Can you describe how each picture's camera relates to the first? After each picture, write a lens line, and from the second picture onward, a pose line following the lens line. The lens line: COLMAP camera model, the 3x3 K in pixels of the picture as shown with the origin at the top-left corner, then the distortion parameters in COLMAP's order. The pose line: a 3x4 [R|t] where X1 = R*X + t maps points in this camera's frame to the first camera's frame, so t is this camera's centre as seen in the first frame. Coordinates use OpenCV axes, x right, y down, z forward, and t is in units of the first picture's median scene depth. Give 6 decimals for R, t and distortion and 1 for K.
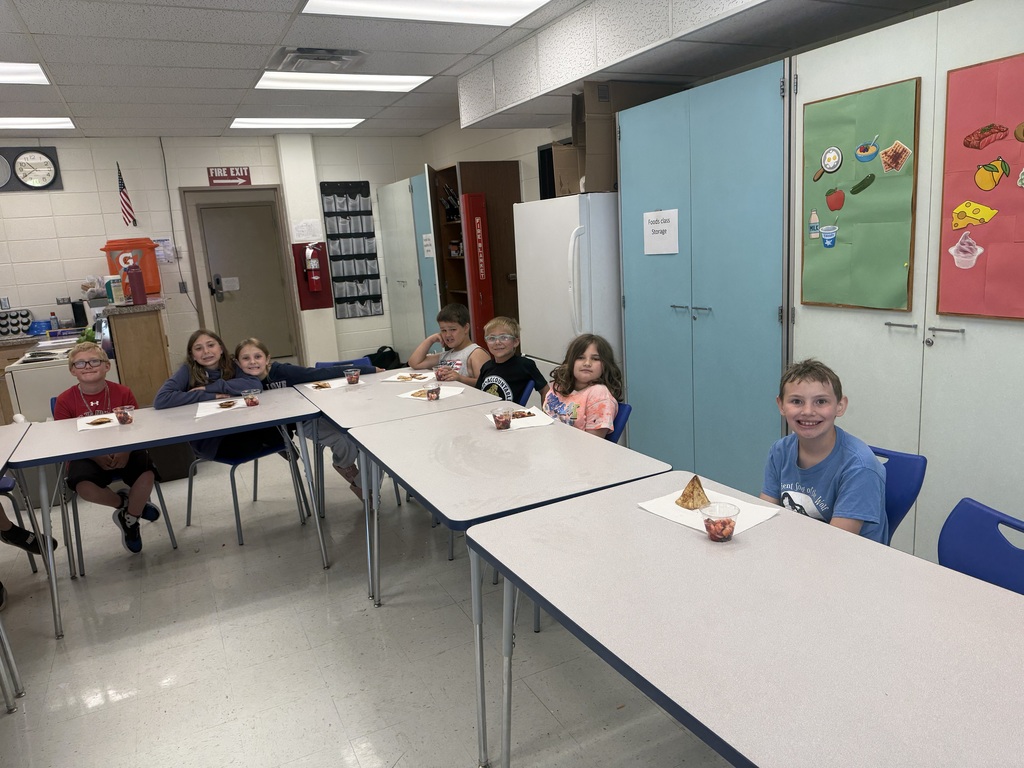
lens RADIAL K [[718.6, 0, 513.6], [0, 718.6, 379.4], [0, 0, 1]] dist [0.059166, -0.078572]
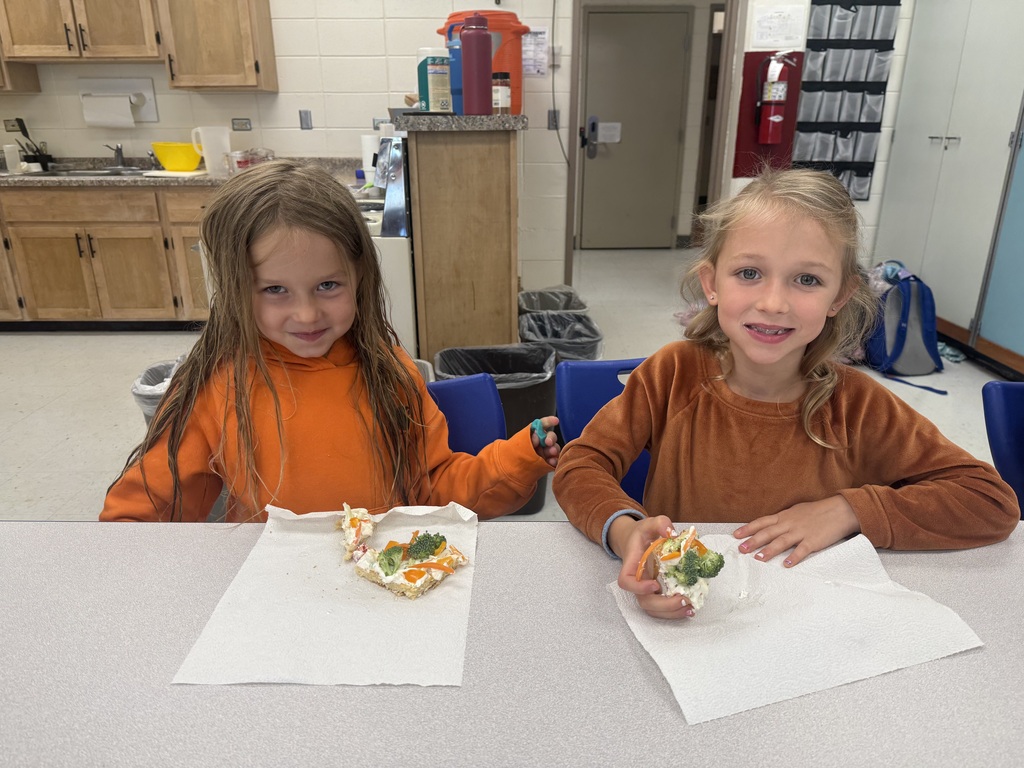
lens RADIAL K [[718.6, 0, 513.6], [0, 718.6, 379.4], [0, 0, 1]] dist [0.059166, -0.078572]
pose [[0.894474, 0.209571, -0.394964, -0.218618], [-0.144861, 0.971536, 0.187440, -0.026045], [0.423003, -0.110445, 0.899372, 0.453216]]
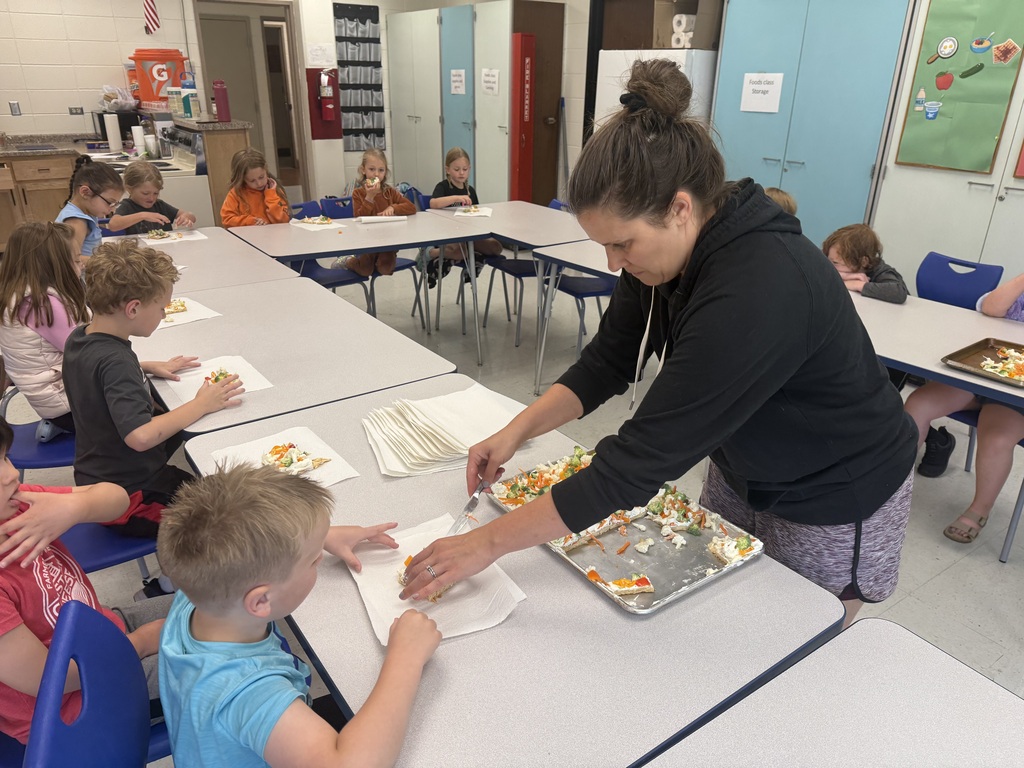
lens RADIAL K [[720.5, 0, 516.1], [0, 720.5, 387.2], [0, 0, 1]] dist [-0.002934, -0.003040]
pose [[0.984570, 0.015623, 0.174293, -0.213638], [-0.051403, 0.977887, 0.202720, 0.026593], [-0.167271, -0.208551, 0.963601, -0.088855]]
